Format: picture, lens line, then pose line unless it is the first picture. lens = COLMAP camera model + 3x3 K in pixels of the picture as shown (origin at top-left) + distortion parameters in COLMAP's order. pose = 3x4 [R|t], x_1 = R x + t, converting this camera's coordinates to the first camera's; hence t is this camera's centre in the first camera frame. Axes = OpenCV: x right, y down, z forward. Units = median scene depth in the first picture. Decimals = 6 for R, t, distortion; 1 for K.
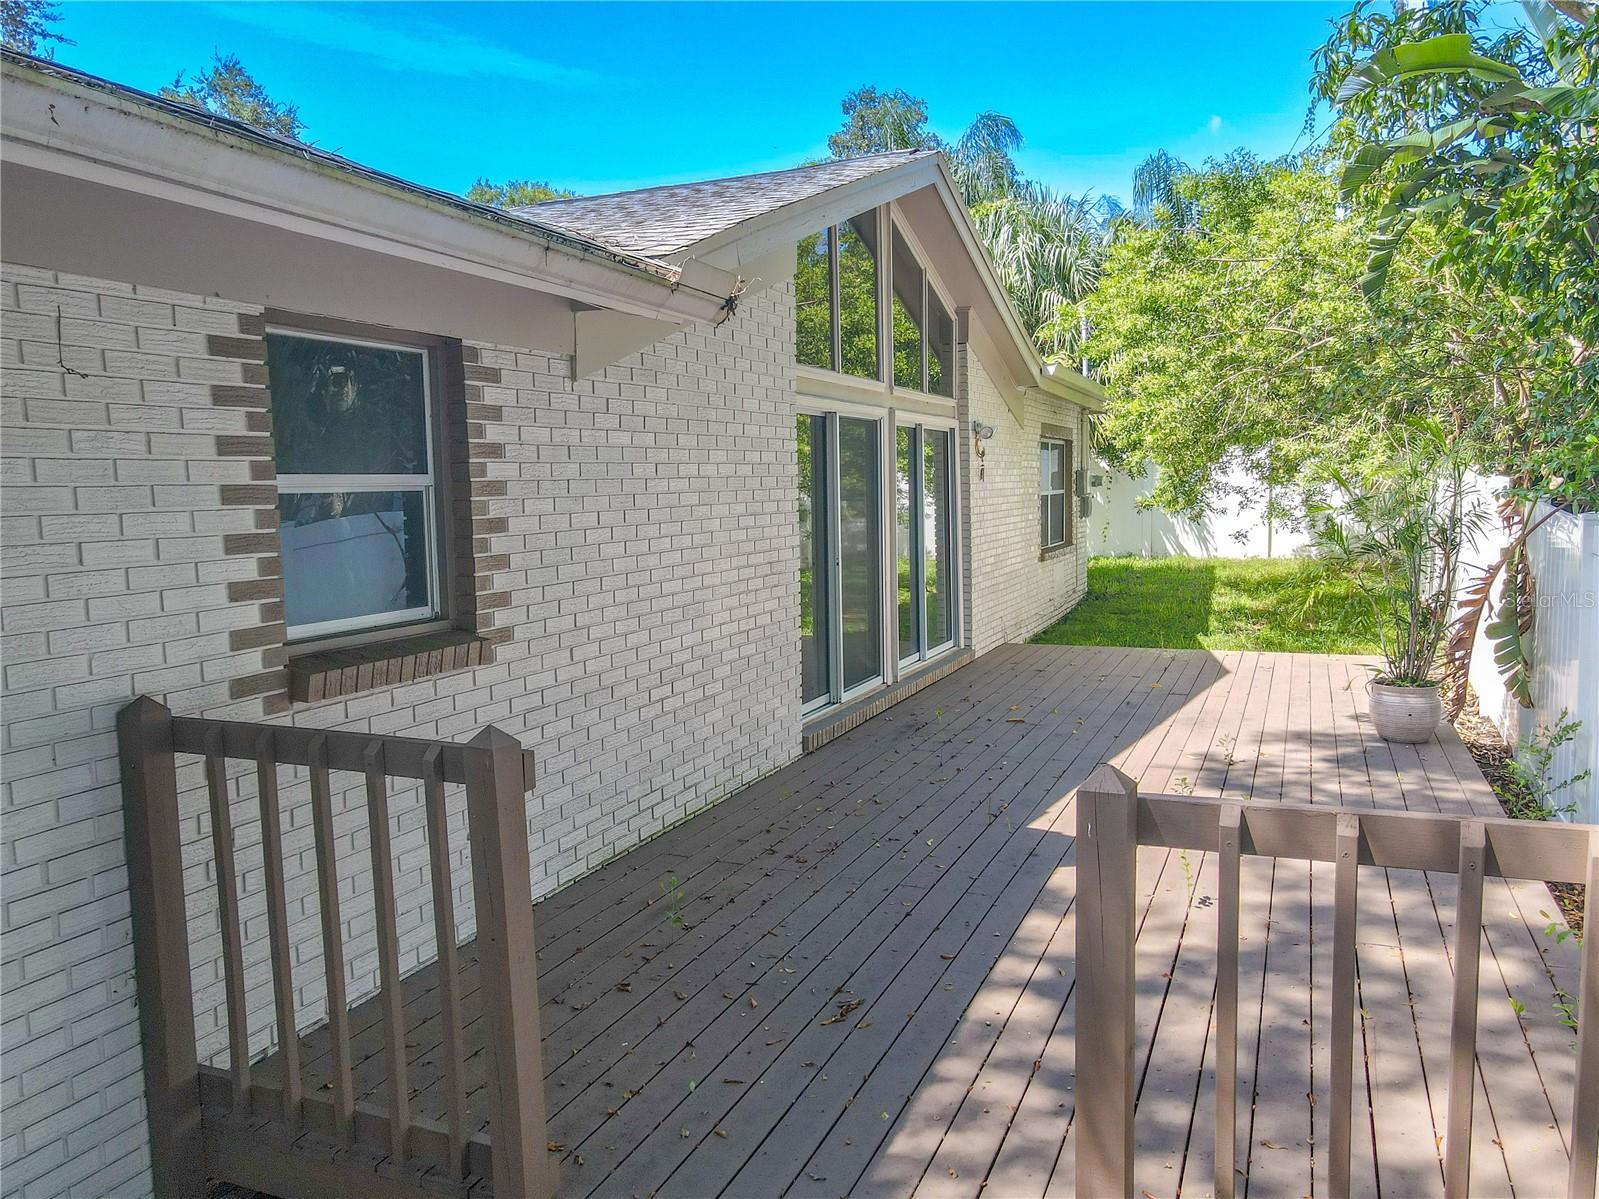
lens RADIAL K [[1170.4, 0, 799.5], [0, 1170.4, 599.5], [0, 0, 1]] dist [0.005831, -0.000560]
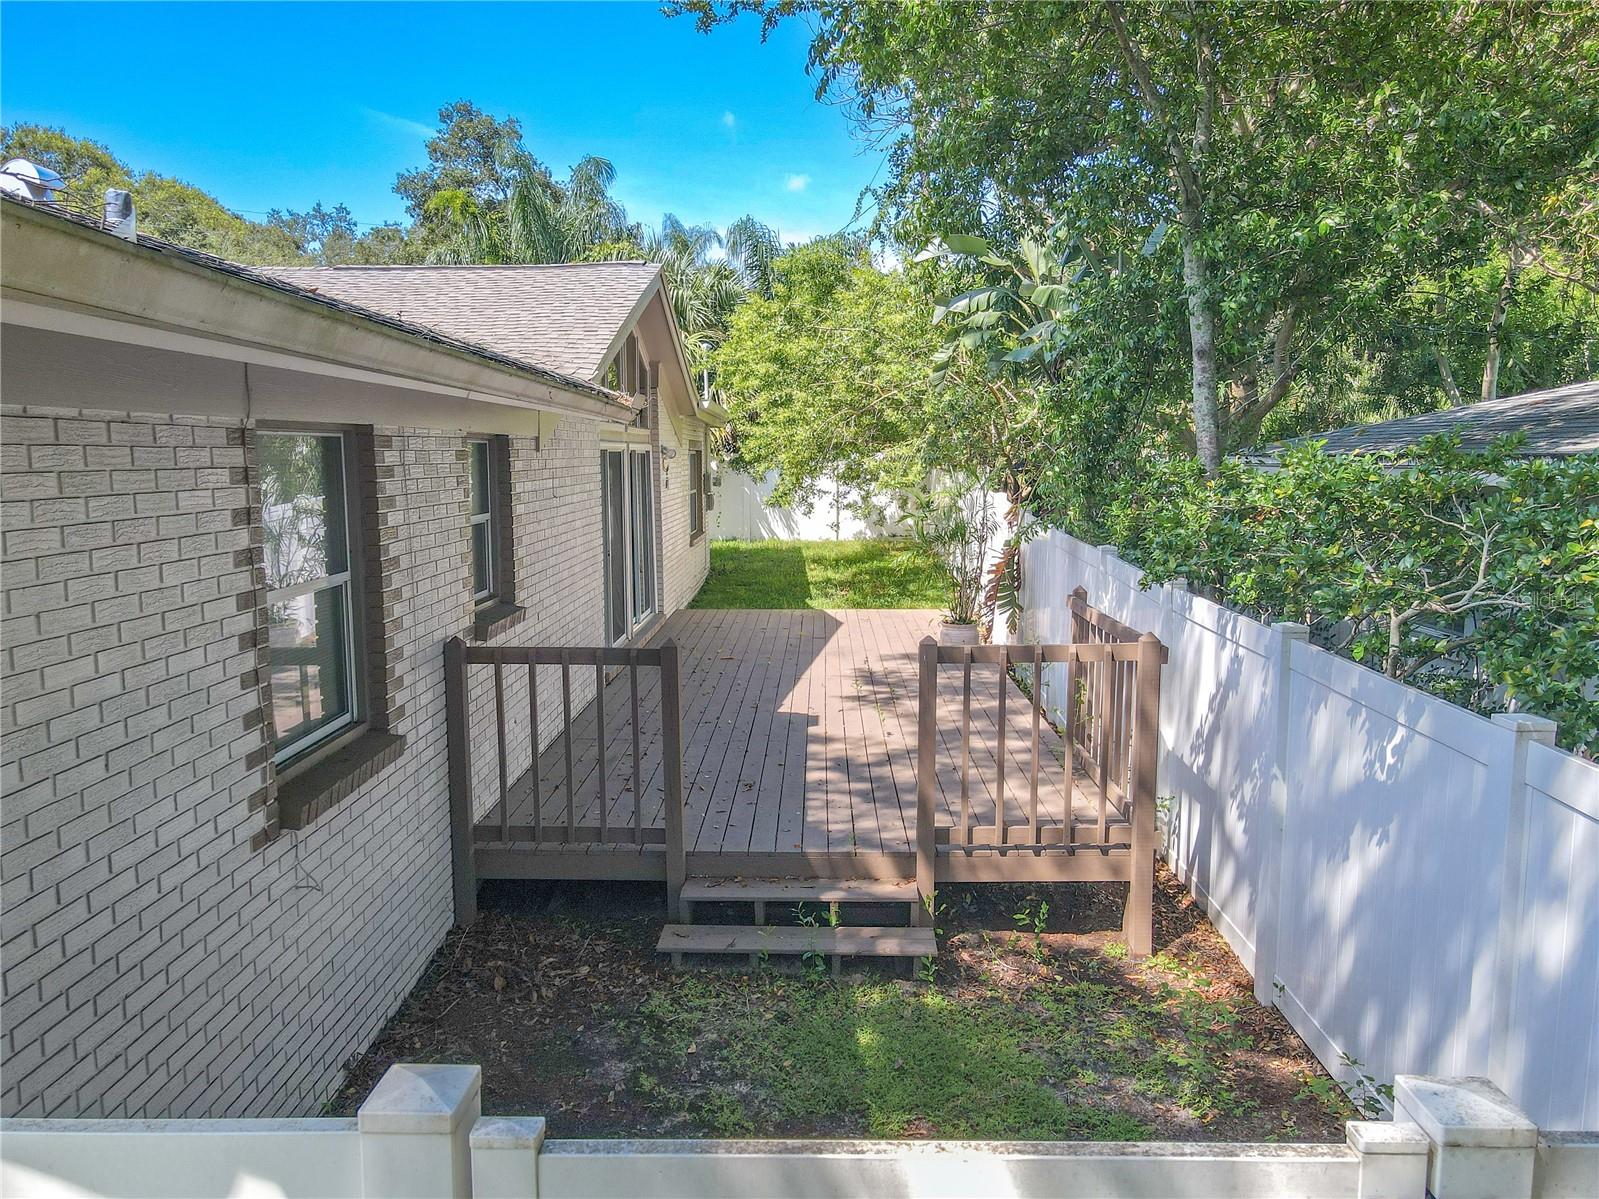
lens RADIAL K [[1148.9, 0, 783.1], [0, 1148.9, 601.9], [0, 0, 1]] dist [0.009506, 0.007123]
pose [[0.930637, -0.030516, 0.364670, -0.181457], [0.022091, 0.999384, 0.027252, -0.004103], [-0.365277, -0.017306, 0.930738, -0.249876]]
